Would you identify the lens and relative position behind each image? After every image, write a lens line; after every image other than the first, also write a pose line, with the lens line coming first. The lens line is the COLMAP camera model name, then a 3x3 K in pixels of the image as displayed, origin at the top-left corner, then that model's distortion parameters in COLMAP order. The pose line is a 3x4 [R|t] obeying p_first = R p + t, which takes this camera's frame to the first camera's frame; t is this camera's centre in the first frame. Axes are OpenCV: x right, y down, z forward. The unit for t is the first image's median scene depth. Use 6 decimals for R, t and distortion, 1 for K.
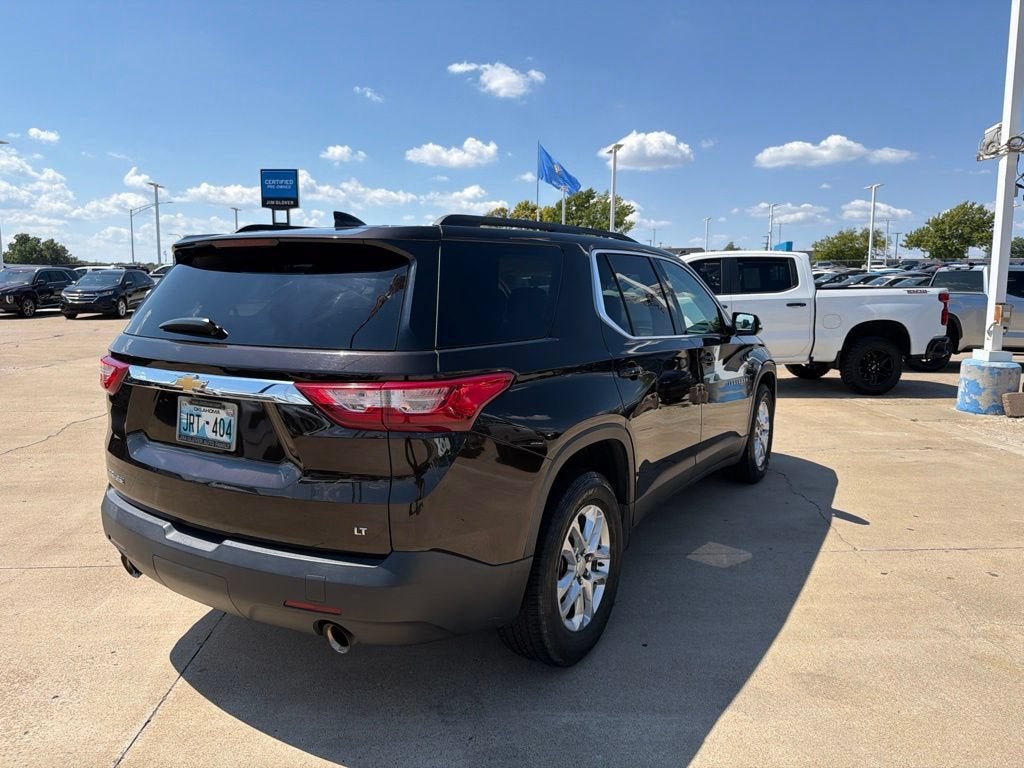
lens RADIAL K [[719.4, 0, 508.4], [0, 719.4, 389.8], [0, 0, 1]] dist [0.032629, -0.048206]
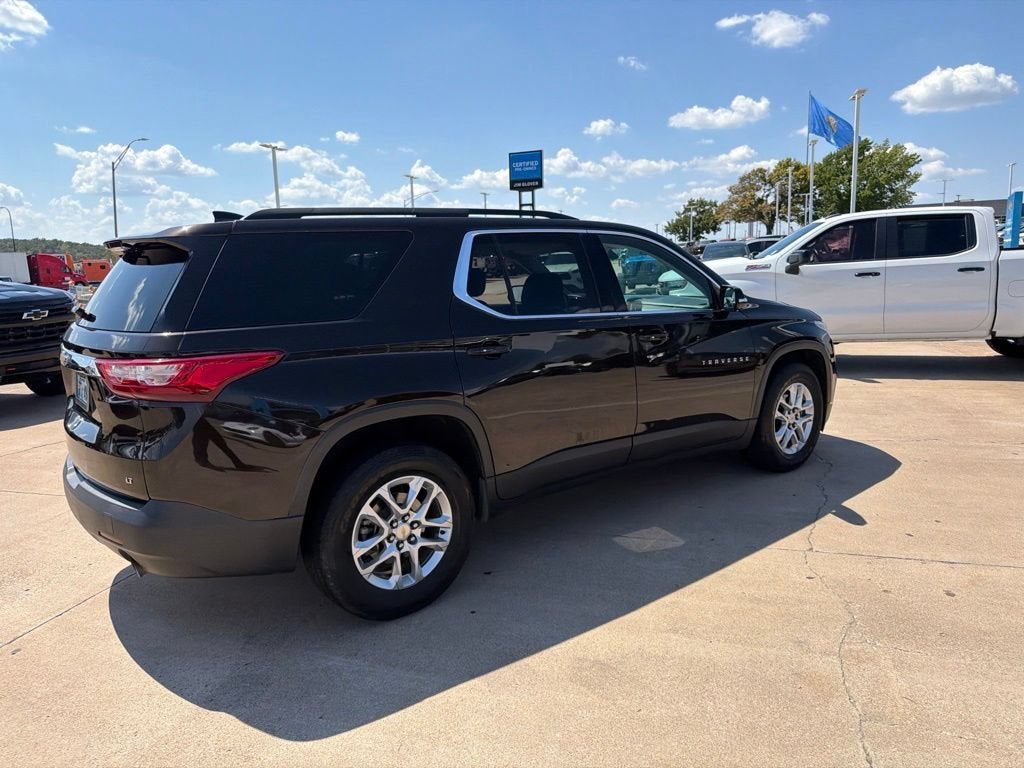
lens RADIAL K [[719.4, 0, 507.6], [0, 719.4, 394.4], [0, 0, 1]] dist [0.032629, -0.048206]
pose [[0.937841, 0.027024, -0.346012, 0.424598], [-0.012299, 0.998926, 0.044682, -0.006786], [0.346847, -0.037649, 0.937166, 0.037088]]
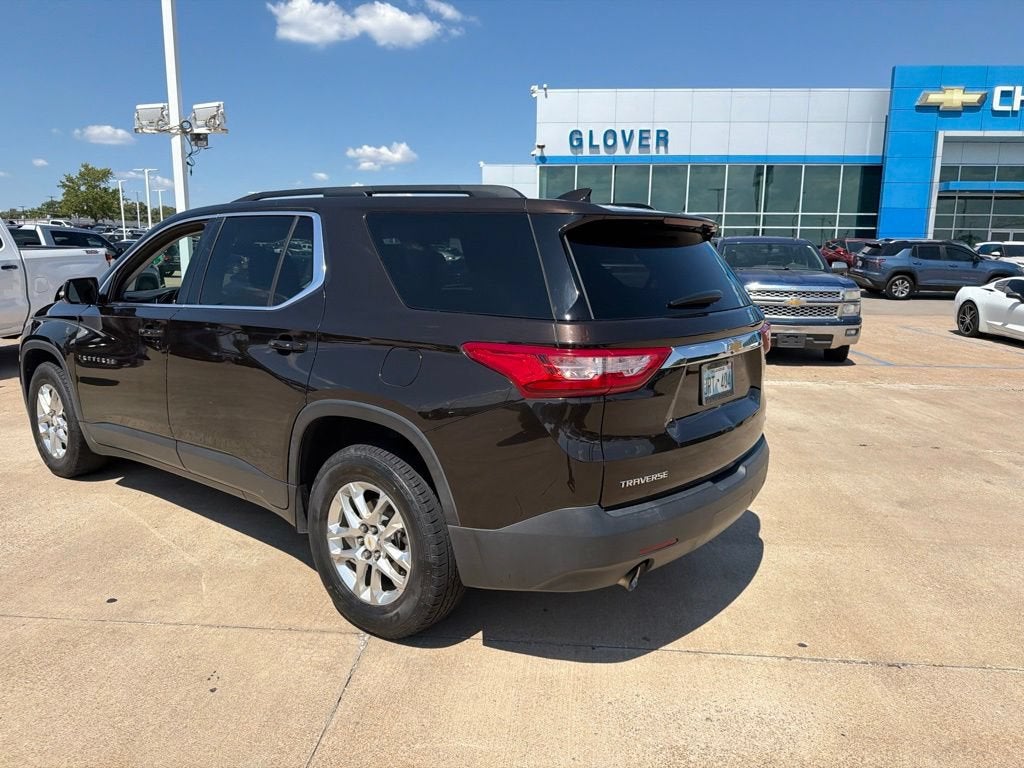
lens RADIAL K [[719.4, 0, 504.6], [0, 719.4, 397.2], [0, 0, 1]] dist [0.032629, -0.048206]
pose [[0.123594, -0.195414, 0.972902, -0.926750], [0.126562, 0.975516, 0.179862, -0.104813], [-0.984229, 0.100902, 0.145300, 0.682736]]
